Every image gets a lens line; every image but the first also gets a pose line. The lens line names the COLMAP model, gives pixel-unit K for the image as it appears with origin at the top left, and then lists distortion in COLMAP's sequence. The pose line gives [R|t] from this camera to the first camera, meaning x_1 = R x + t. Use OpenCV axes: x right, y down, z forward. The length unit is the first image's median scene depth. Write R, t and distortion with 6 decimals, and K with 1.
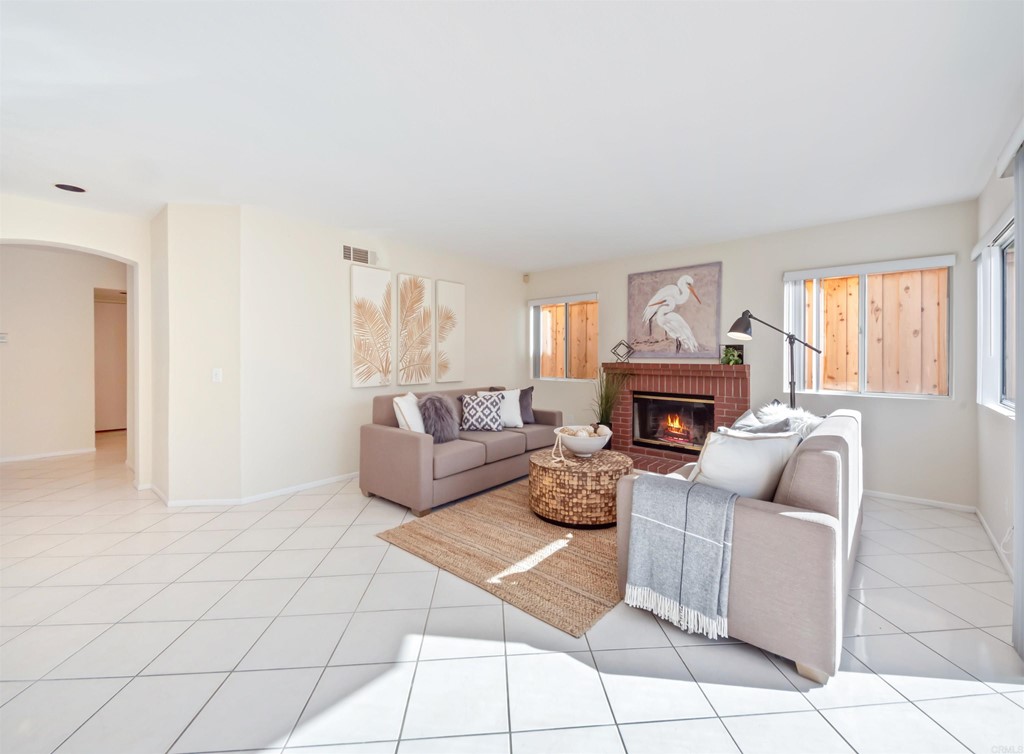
lens RADIAL K [[415.0, 0, 531.8], [0, 415.0, 355.9], [0, 0, 1]] dist [0.018874, -0.000135]
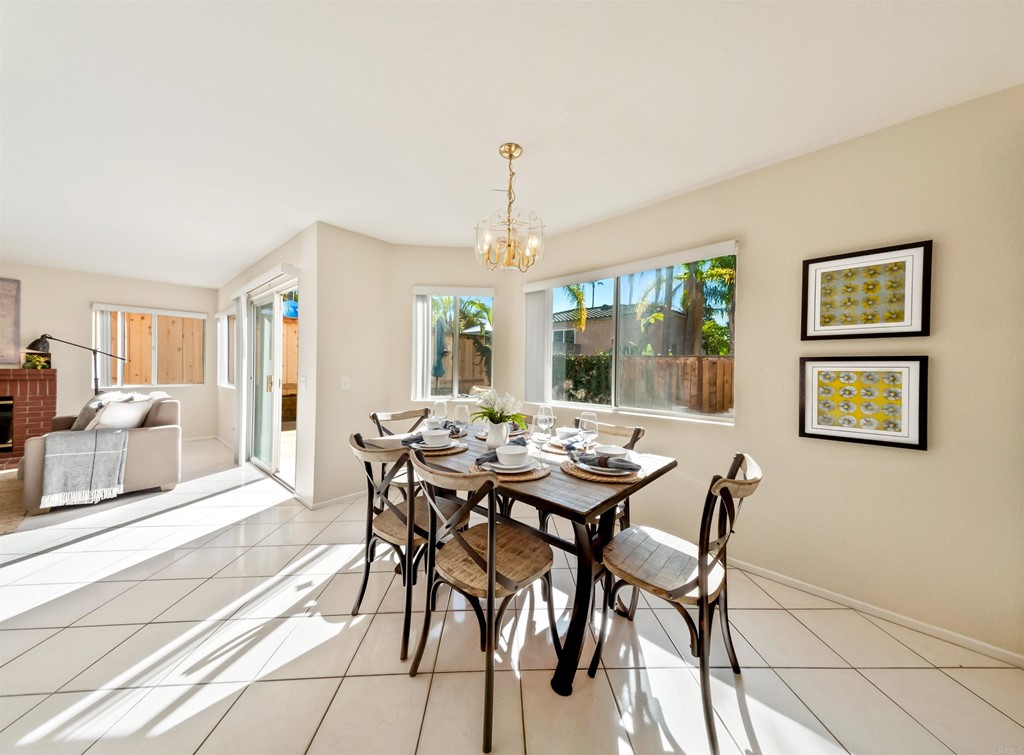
lens RADIAL K [[335.4, 0, 500.8], [0, 335.4, 371.8], [0, 0, 1]] dist [0.070962, -0.018017]
pose [[0.049639, -0.011033, 0.998706, -0.482080], [-0.011395, 0.999868, 0.011613, 0.001443], [-0.998702, -0.011957, 0.049507, -0.391762]]
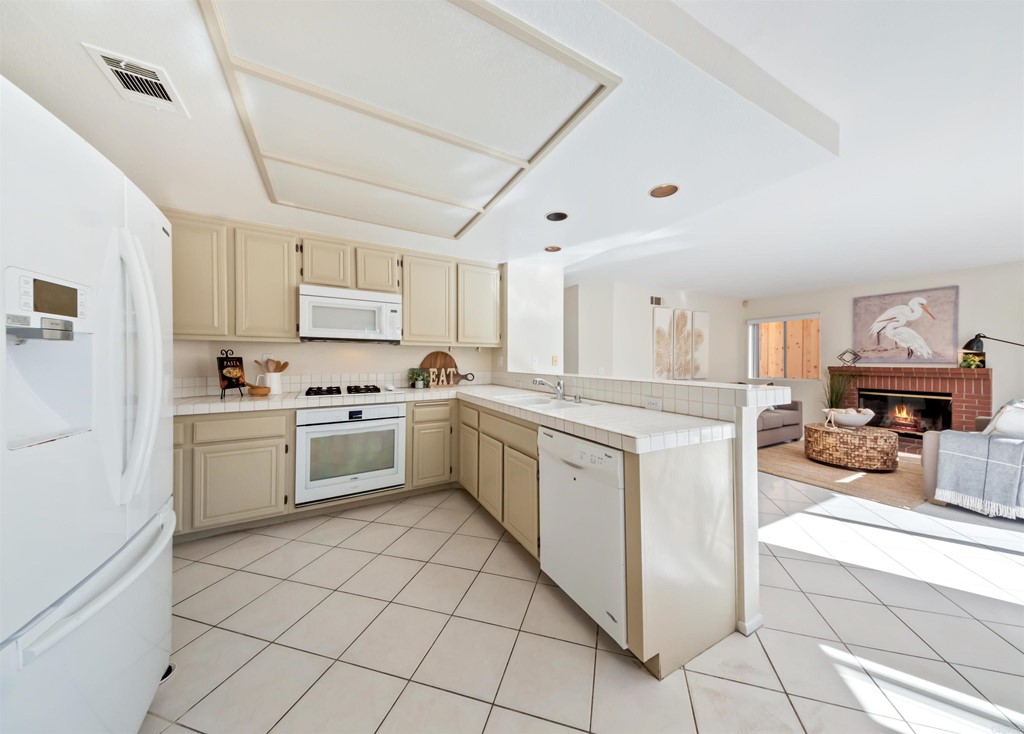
lens RADIAL K [[337.2, 0, 513.3], [0, 337.2, 361.3], [0, 0, 1]] dist [-0.000679, -0.005976]
pose [[0.918227, 0.001022, -0.396052, -0.376997], [-0.001262, 0.999999, -0.000345, 0.002261], [0.396052, 0.000817, 0.918228, -0.432107]]
